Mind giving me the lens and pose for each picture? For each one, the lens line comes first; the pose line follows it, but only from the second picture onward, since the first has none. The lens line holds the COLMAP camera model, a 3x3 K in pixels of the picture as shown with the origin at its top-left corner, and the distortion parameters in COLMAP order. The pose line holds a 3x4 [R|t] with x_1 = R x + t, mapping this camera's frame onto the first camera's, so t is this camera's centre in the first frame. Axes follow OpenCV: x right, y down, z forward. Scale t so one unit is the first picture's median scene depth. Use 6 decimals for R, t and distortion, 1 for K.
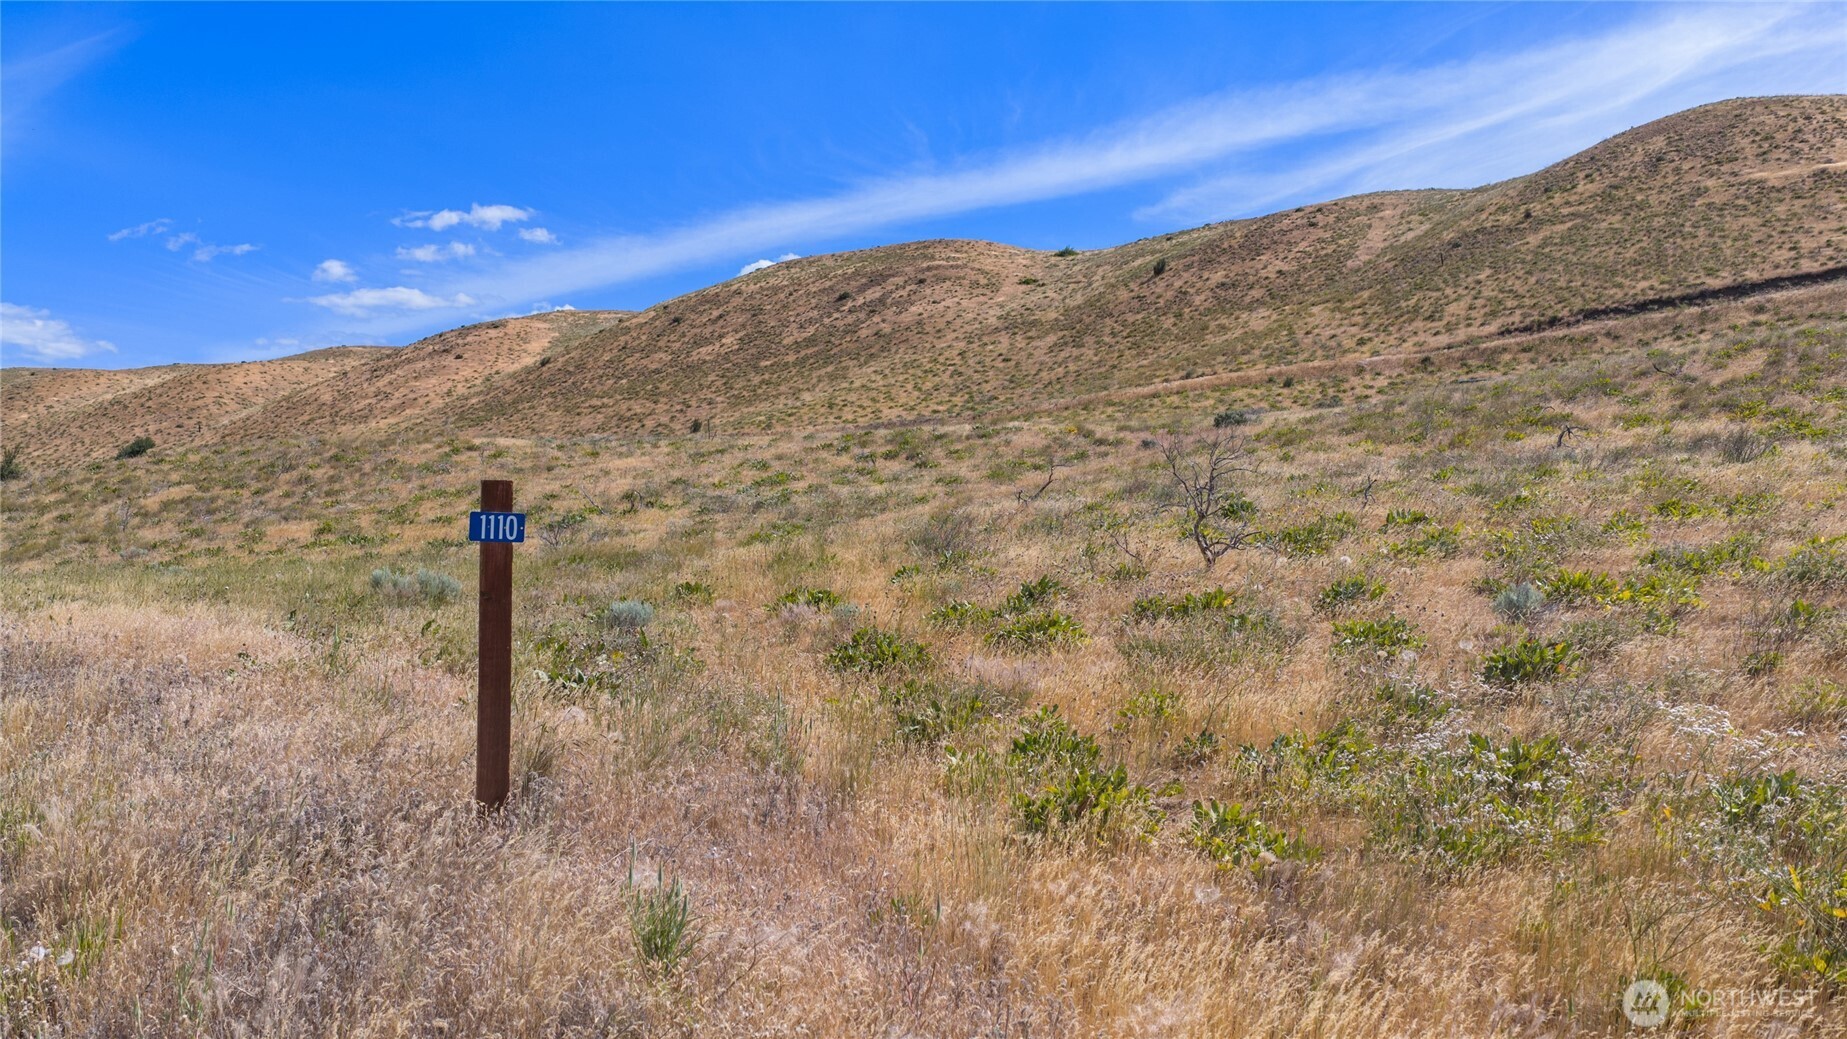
lens RADIAL K [[1472.9, 0, 919.6], [0, 1472.9, 535.8], [0, 0, 1]] dist [0.041550, -0.071127]
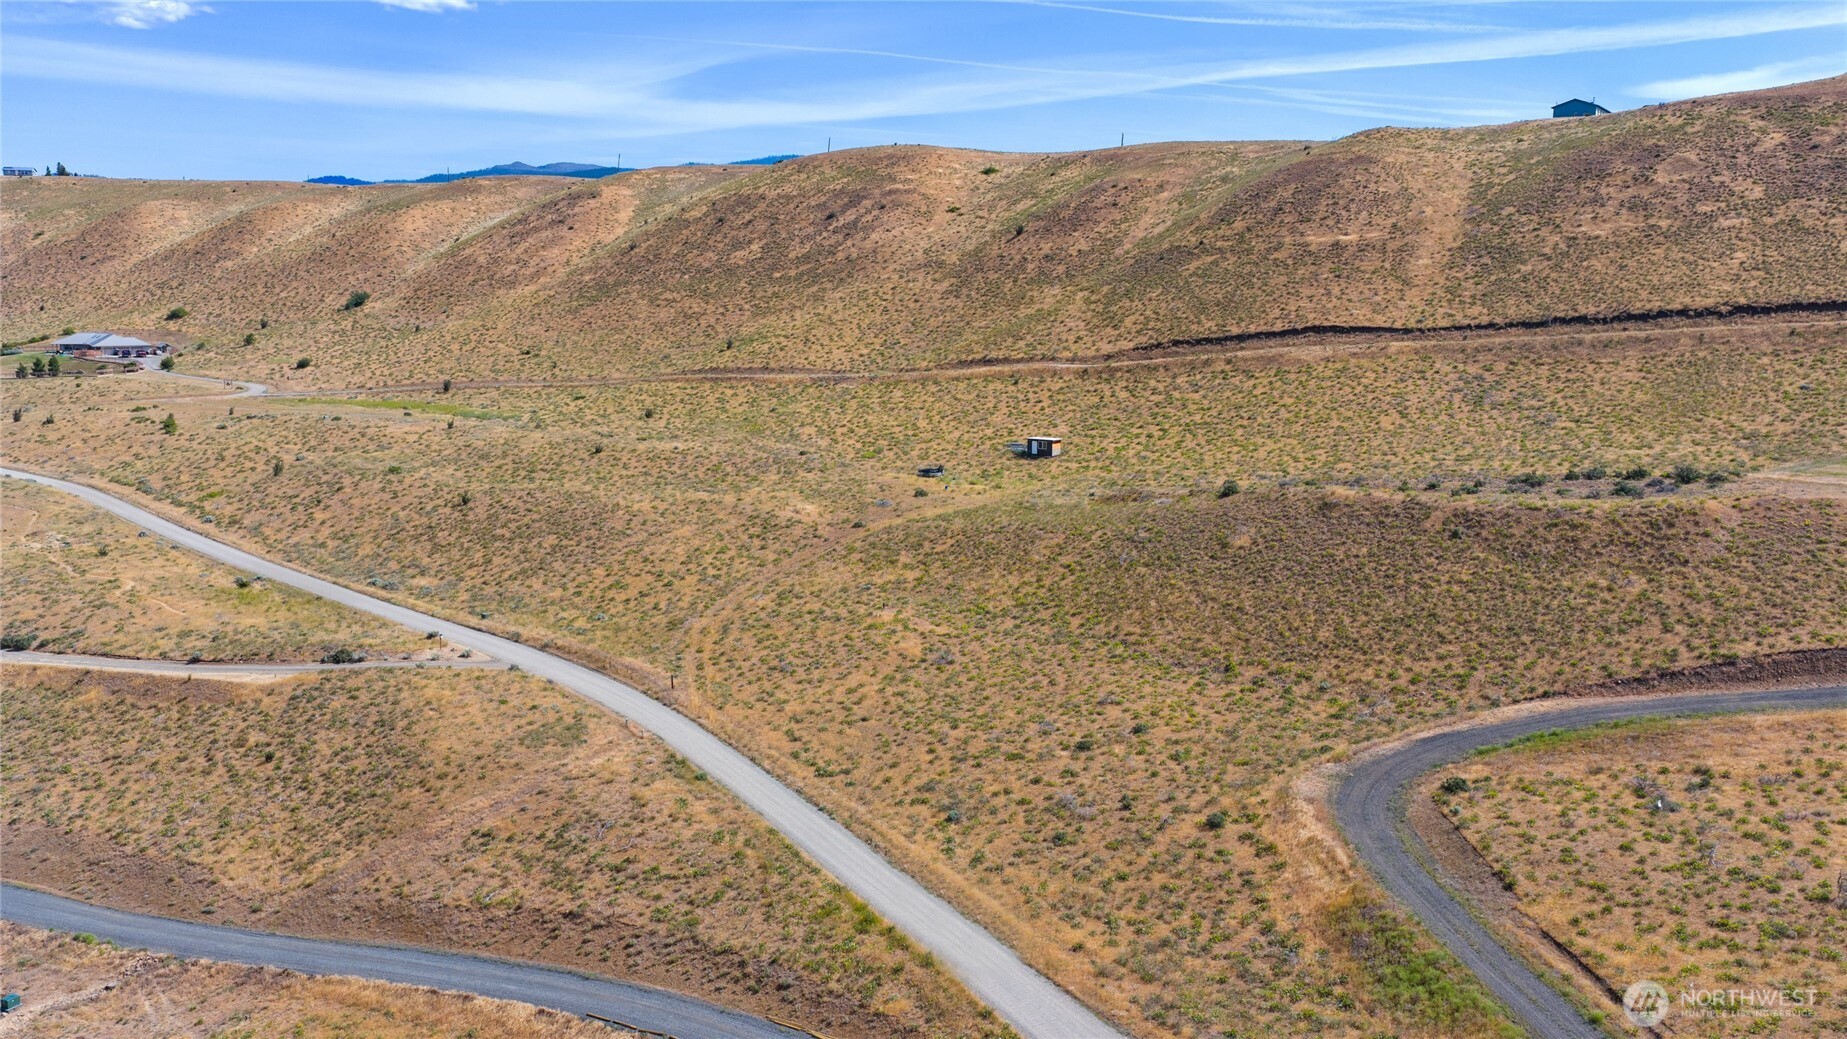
lens RADIAL K [[1472.9, 0, 922.3], [0, 1472.9, 527.4], [0, 0, 1]] dist [0.041550, -0.071127]
pose [[0.998701, 0.007567, -0.050396, 0.156823], [0.003563, 0.976128, 0.217168, -0.239174], [0.050837, -0.217066, 0.974832, -0.682621]]
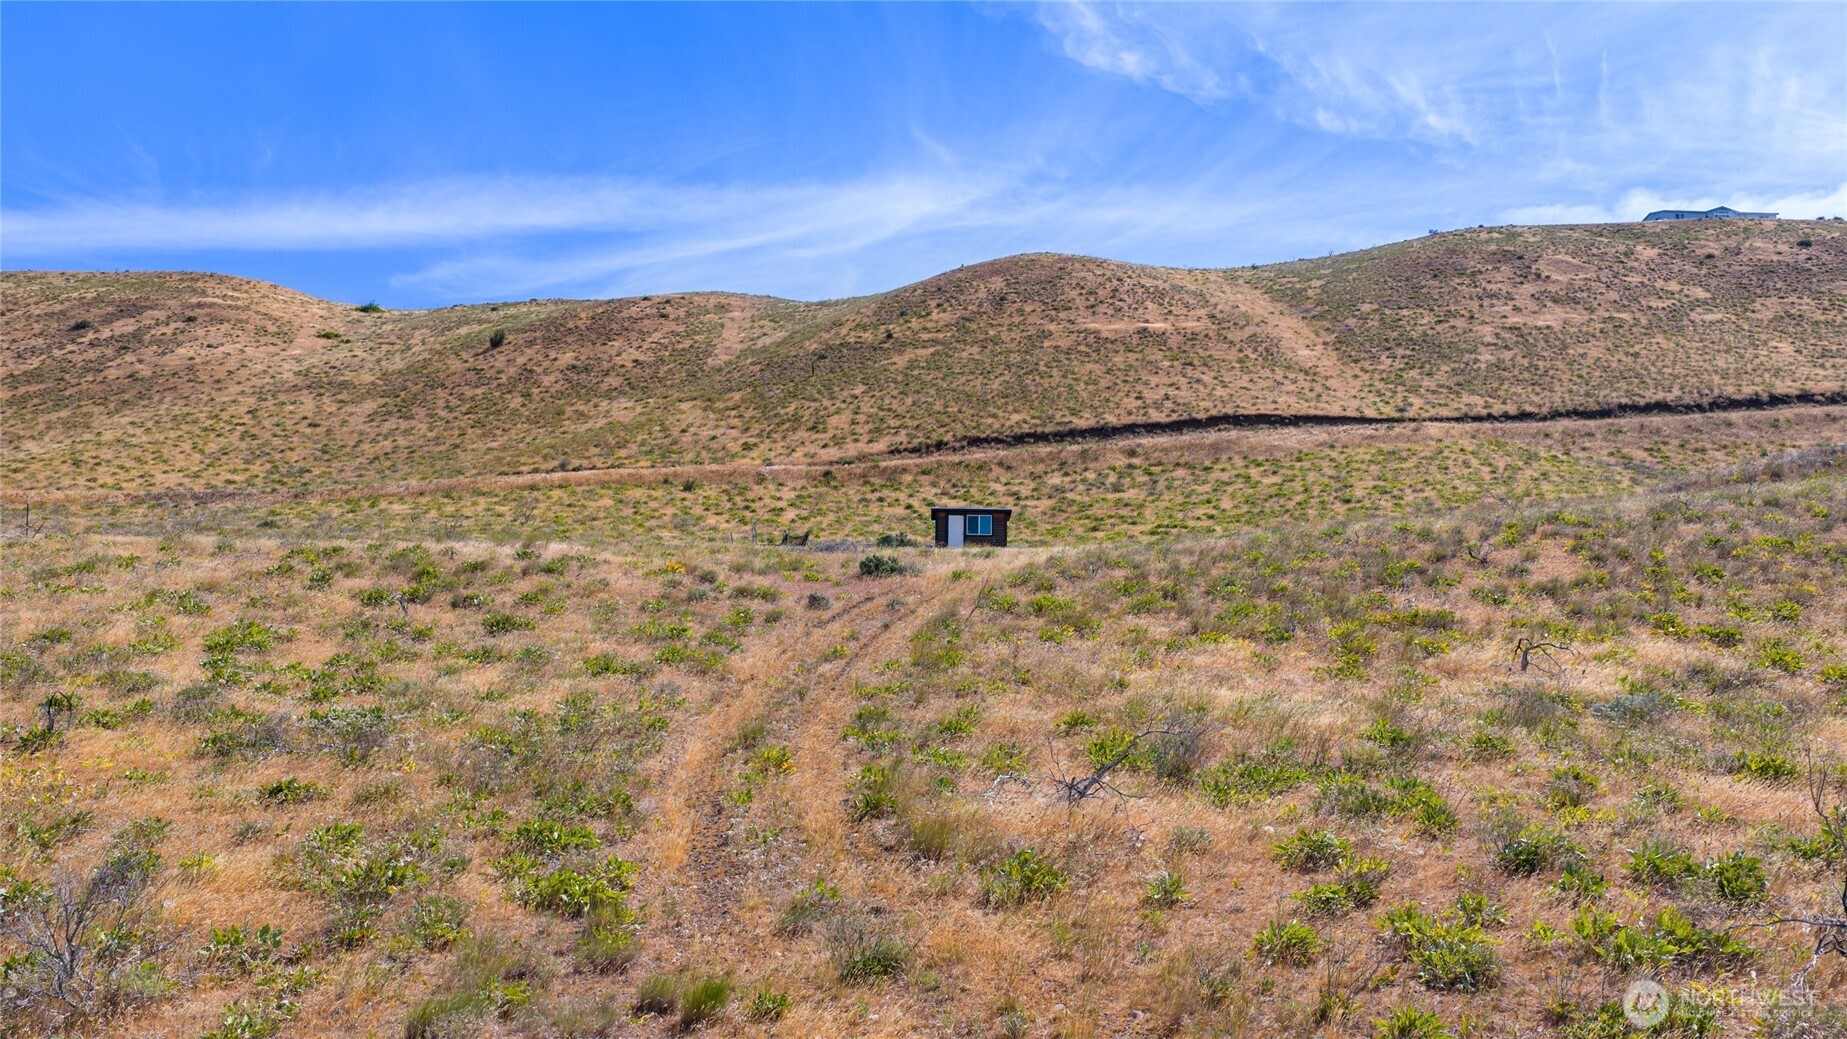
lens RADIAL K [[1472.9, 0, 911.3], [0, 1472.9, 533.6], [0, 0, 1]] dist [0.041550, -0.071127]
pose [[0.880529, 0.063154, 0.469766, -0.034464], [-0.035365, 0.997075, -0.067756, -0.013264], [-0.472671, 0.043048, 0.880187, 0.104265]]
